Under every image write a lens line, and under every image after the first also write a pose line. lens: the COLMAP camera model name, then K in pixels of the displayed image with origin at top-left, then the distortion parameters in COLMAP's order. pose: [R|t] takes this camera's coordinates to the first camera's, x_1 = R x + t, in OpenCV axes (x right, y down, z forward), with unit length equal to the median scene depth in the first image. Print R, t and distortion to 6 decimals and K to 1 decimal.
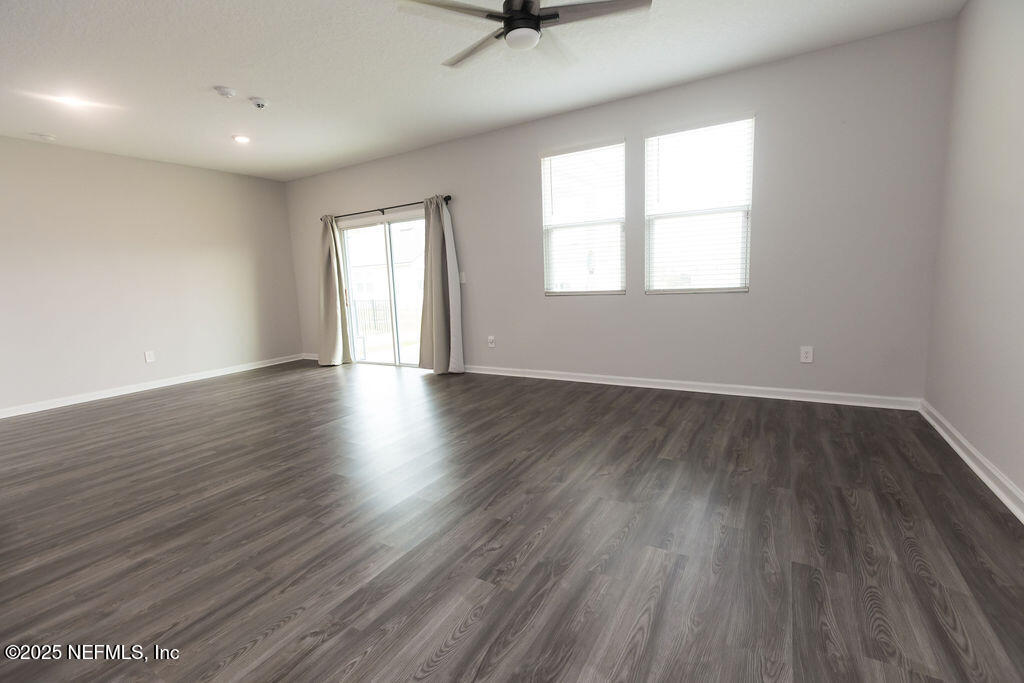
lens RADIAL K [[452.2, 0, 514.4], [0, 452.2, 344.0], [0, 0, 1]] dist [0.002530, -0.000762]
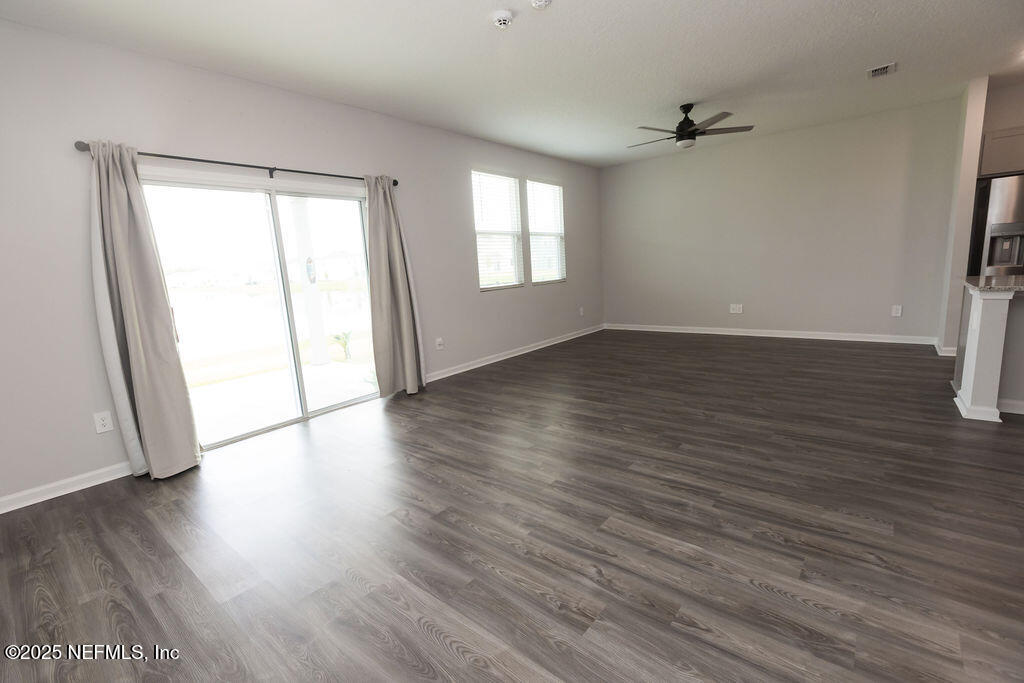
lens RADIAL K [[452.2, 0, 507.1], [0, 452.2, 341.6], [0, 0, 1]] dist [0.002530, -0.000762]
pose [[0.156556, -0.127766, 0.979370, -1.547039], [0.197761, 0.975572, 0.095658, -0.118370], [-0.967668, 0.178706, 0.177999, 1.116002]]
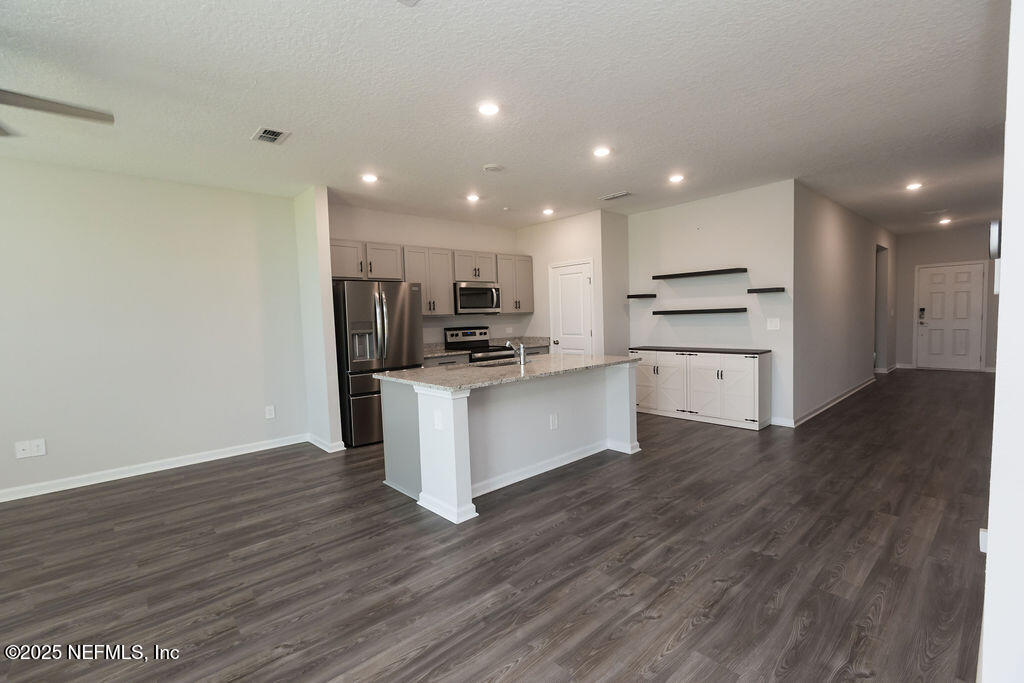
lens RADIAL K [[452.2, 0, 515.0], [0, 452.2, 345.4], [0, 0, 1]] dist [0.002530, -0.000762]
pose [[-0.952043, 0.060010, 0.300020, -0.893353], [0.121863, 0.973815, 0.191921, -0.185833], [-0.280647, 0.219278, -0.934427, 1.116337]]
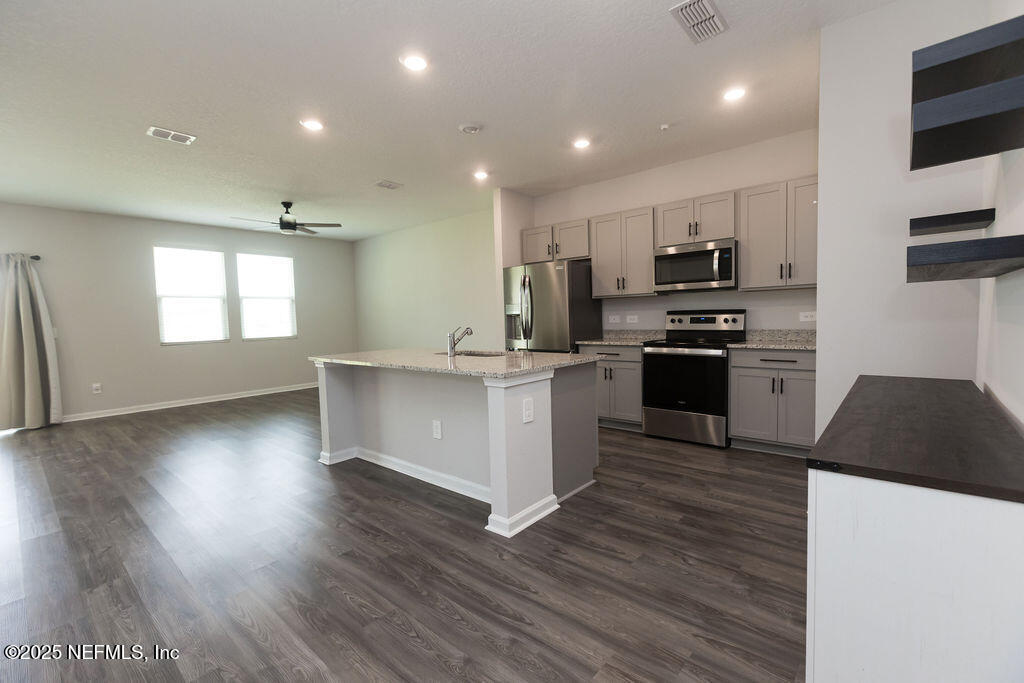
lens RADIAL K [[452.2, 0, 506.7], [0, 452.2, 347.6], [0, 0, 1]] dist [0.002530, -0.000762]
pose [[0.188311, -0.028362, 0.981700, -1.556449], [0.165909, 0.986135, -0.003335, 0.108070], [-0.967994, 0.163501, 0.190406, -0.359453]]
